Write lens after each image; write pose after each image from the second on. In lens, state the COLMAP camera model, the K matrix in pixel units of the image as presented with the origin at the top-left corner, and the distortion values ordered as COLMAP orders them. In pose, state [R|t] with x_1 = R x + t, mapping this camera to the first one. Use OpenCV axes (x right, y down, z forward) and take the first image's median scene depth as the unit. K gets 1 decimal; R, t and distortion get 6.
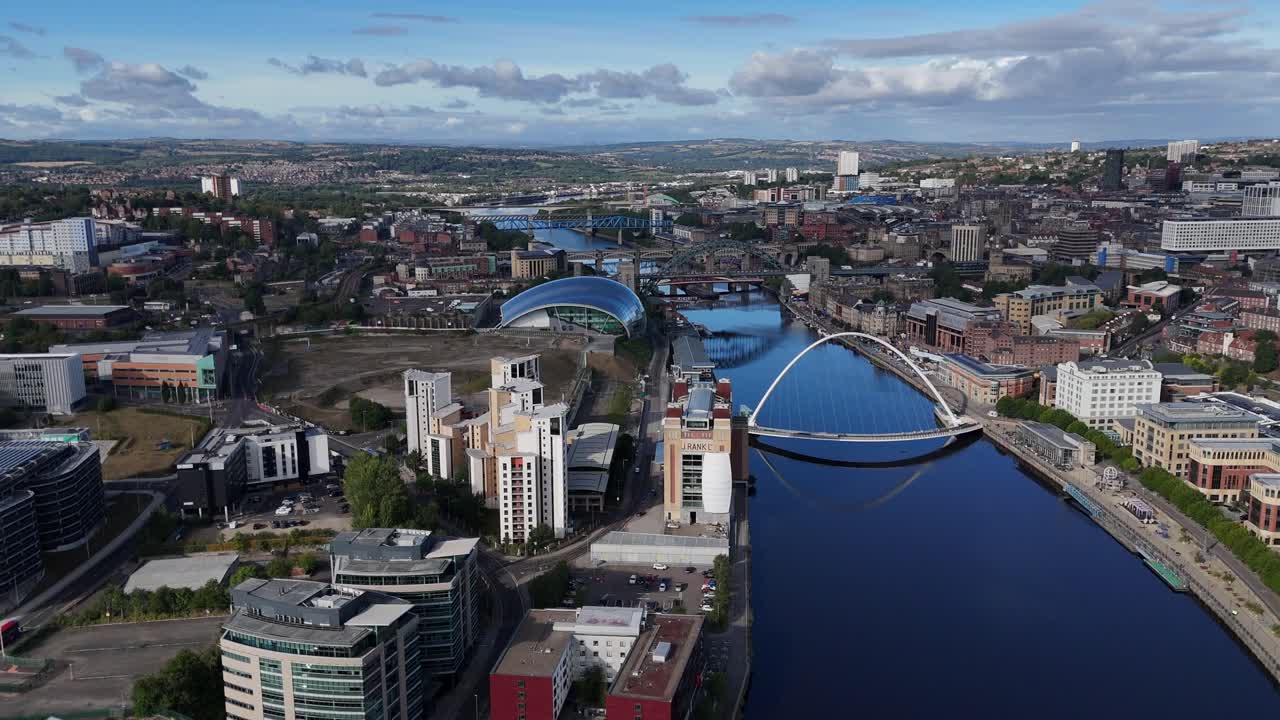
lens RADIAL K [[1058.7, 0, 640.0], [0, 1058.7, 360.0], [0, 0, 1]] dist [0.084673, -0.096645]
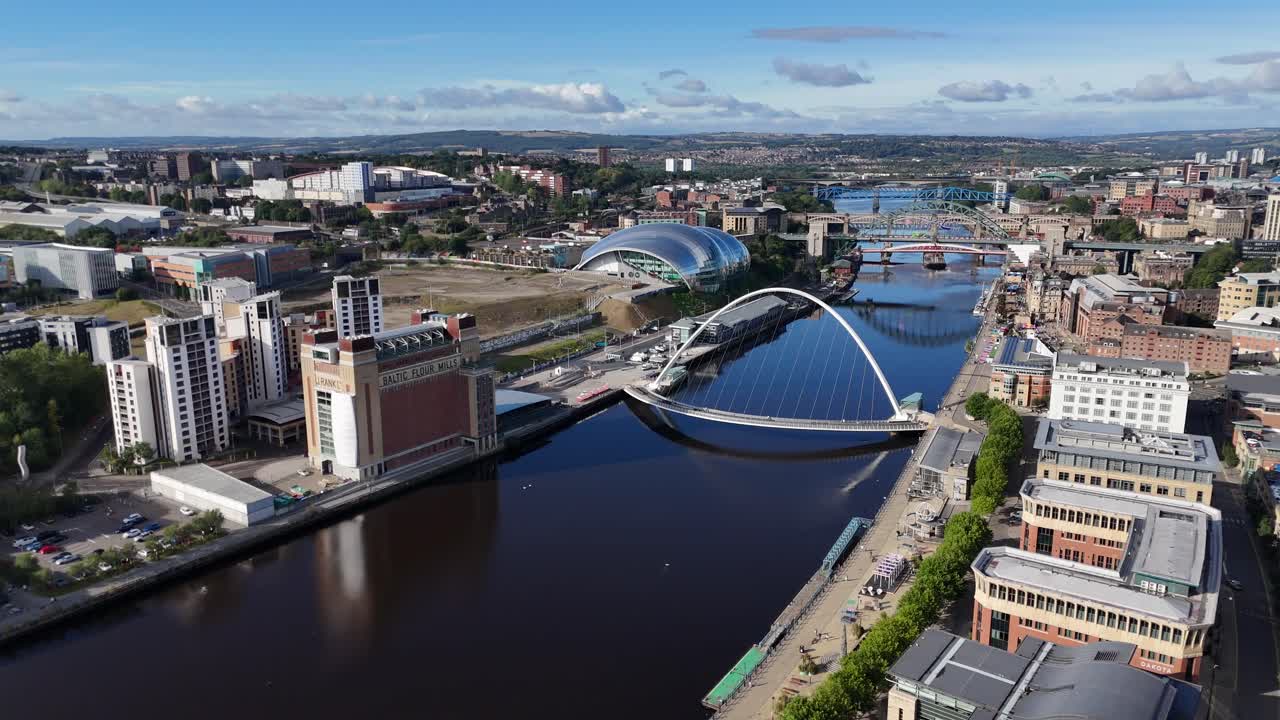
lens RADIAL K [[936.3, 0, 640.0], [0, 936.3, 360.0], [0, 0, 1]] dist [0.083228, -0.089995]
pose [[0.876492, 0.113051, -0.467954, 0.462996], [-0.098957, 0.993588, 0.054687, -0.000246], [0.471136, -0.001626, 0.882059, 0.350883]]
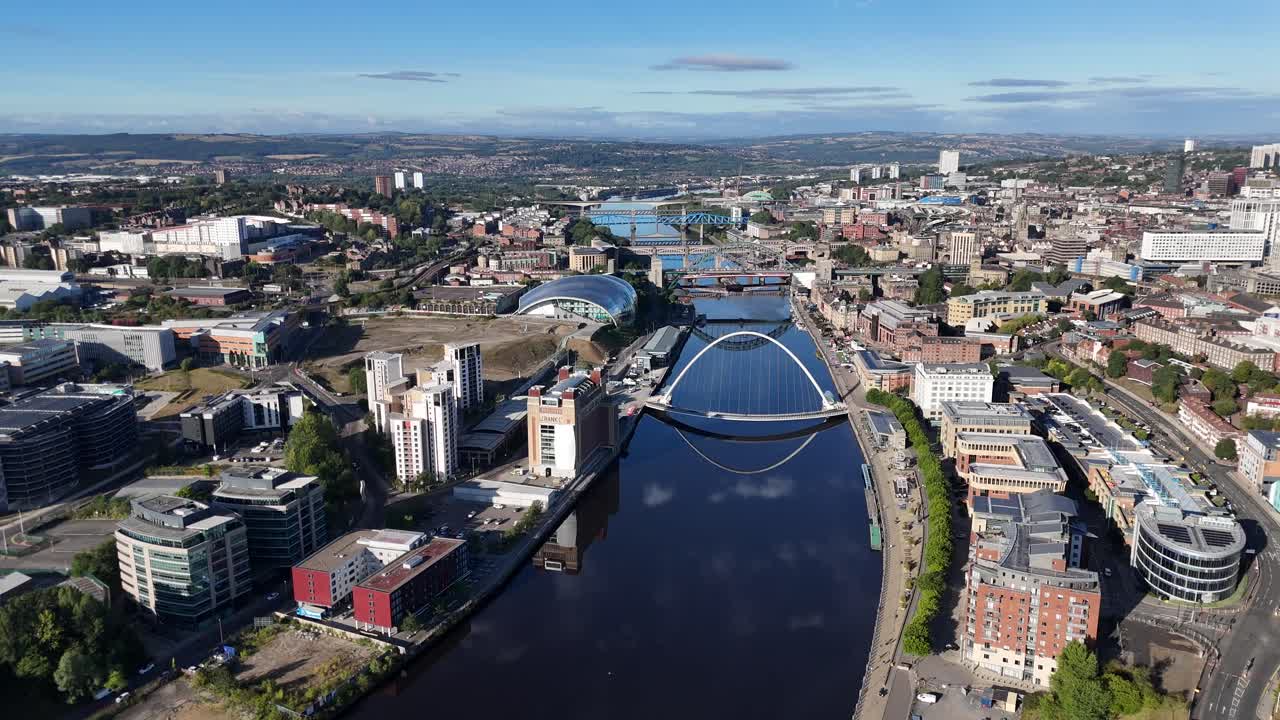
lens RADIAL K [[936.3, 0, 640.0], [0, 936.3, 360.0], [0, 0, 1]] dist [0.083228, -0.089995]
pose [[0.986116, 0.040768, -0.160978, 0.265524], [-0.035319, 0.998707, 0.036568, -0.030020], [0.162260, -0.030374, 0.986280, -0.106458]]
